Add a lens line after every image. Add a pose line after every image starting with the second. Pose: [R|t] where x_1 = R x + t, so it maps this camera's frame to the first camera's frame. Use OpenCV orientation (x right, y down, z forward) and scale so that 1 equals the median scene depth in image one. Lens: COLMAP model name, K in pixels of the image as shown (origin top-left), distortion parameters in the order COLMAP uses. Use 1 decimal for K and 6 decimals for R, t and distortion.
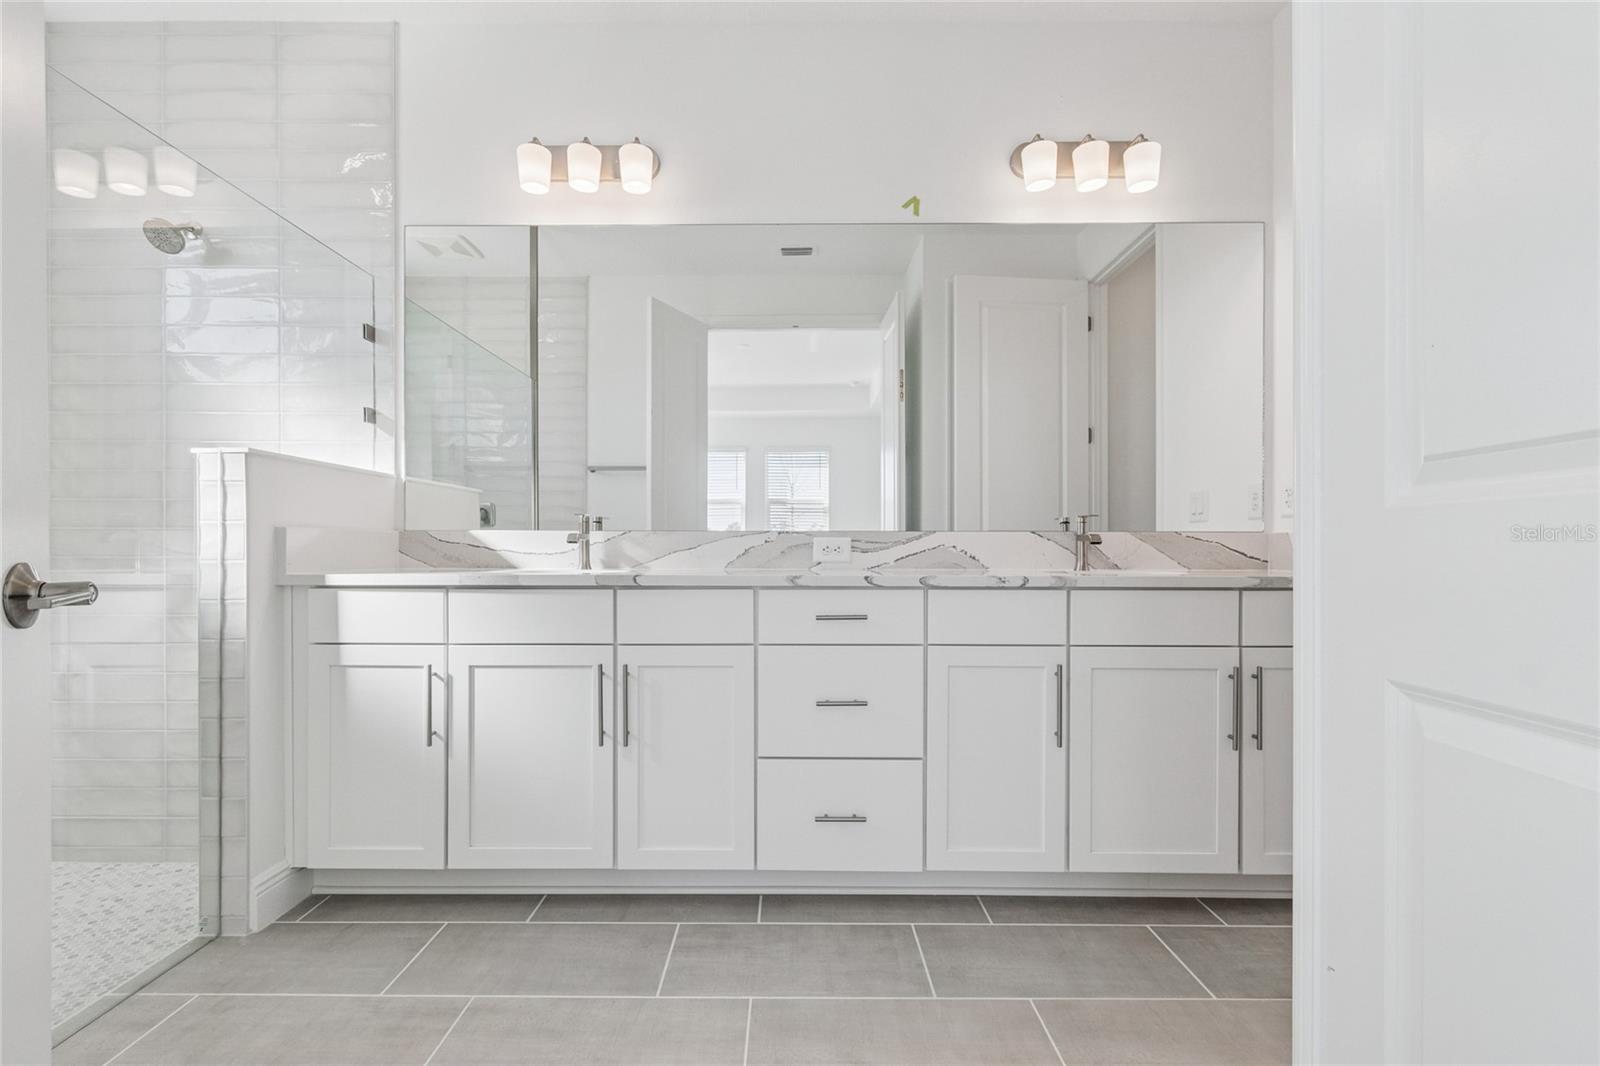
lens RADIAL K [[674.3, 0, 800.0], [0, 674.3, 533.0], [0, 0, 1]] dist [-0.022850, 0.000533]
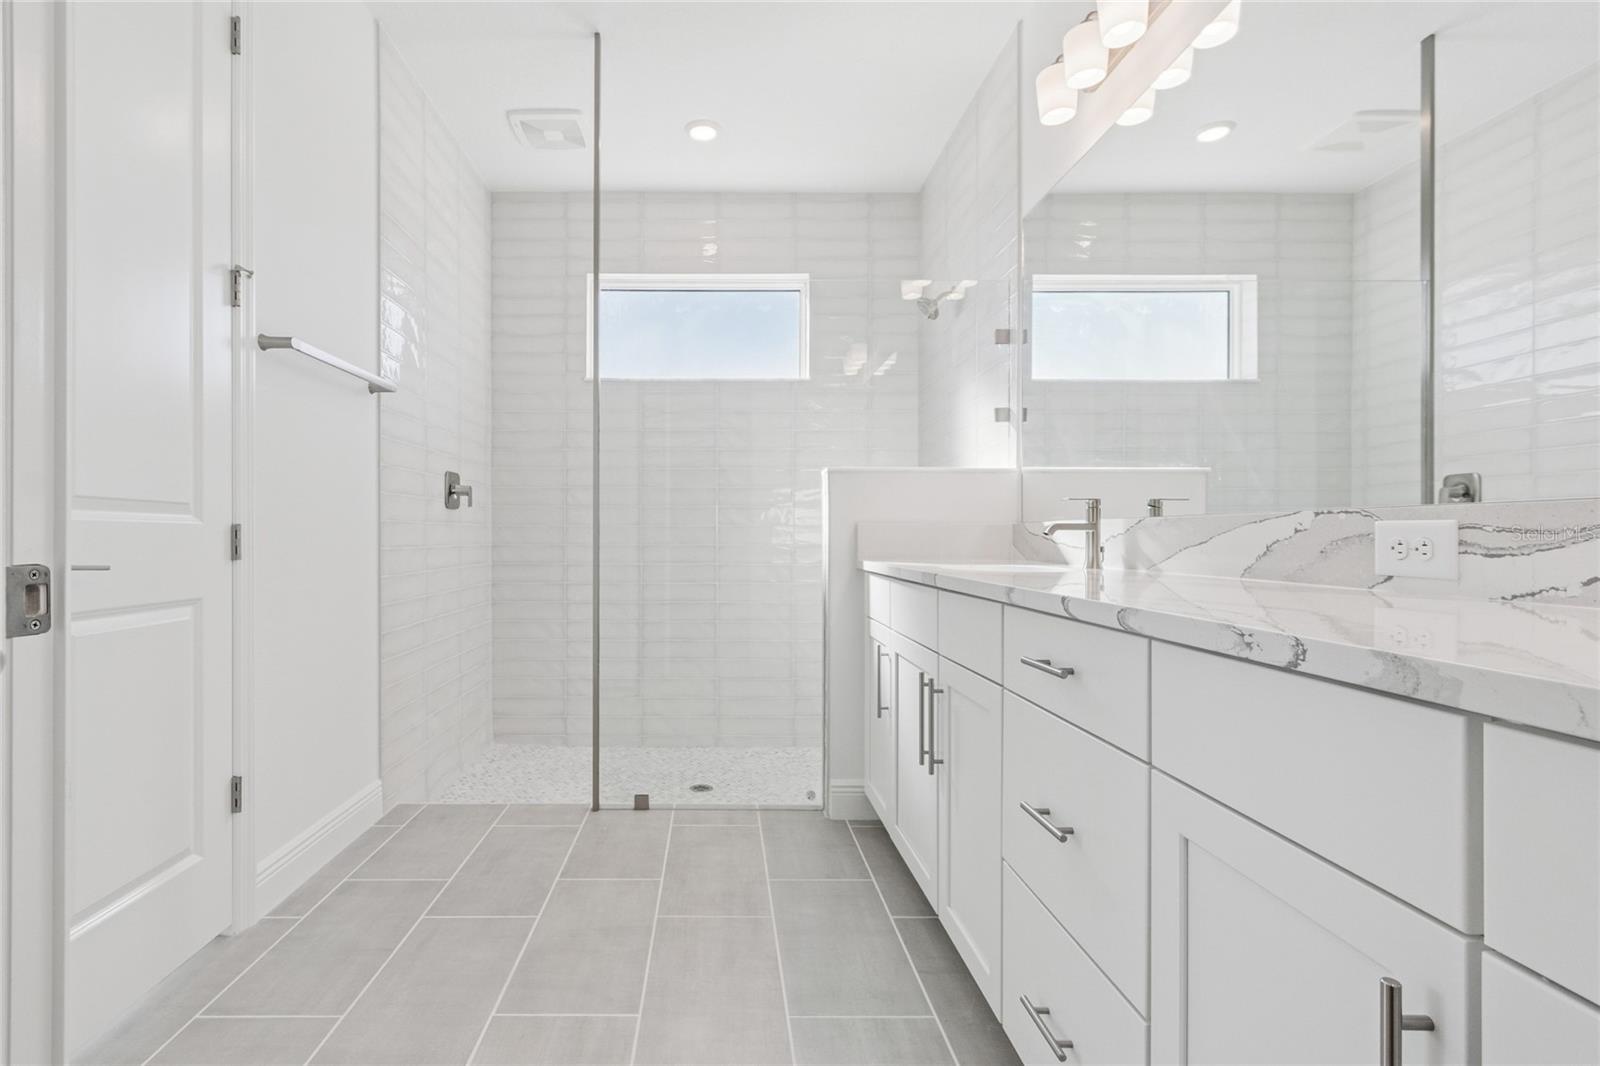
lens RADIAL K [[734.3, 0, 732.7], [0, 734.3, 532.2], [0, 0, 1]] dist [0.000486, -0.001336]
pose [[0.012031, -0.008016, -0.999895, 0.509922], [0.015709, 0.999846, -0.007827, 0.011343], [0.999804, -0.015613, 0.012155, 0.564556]]
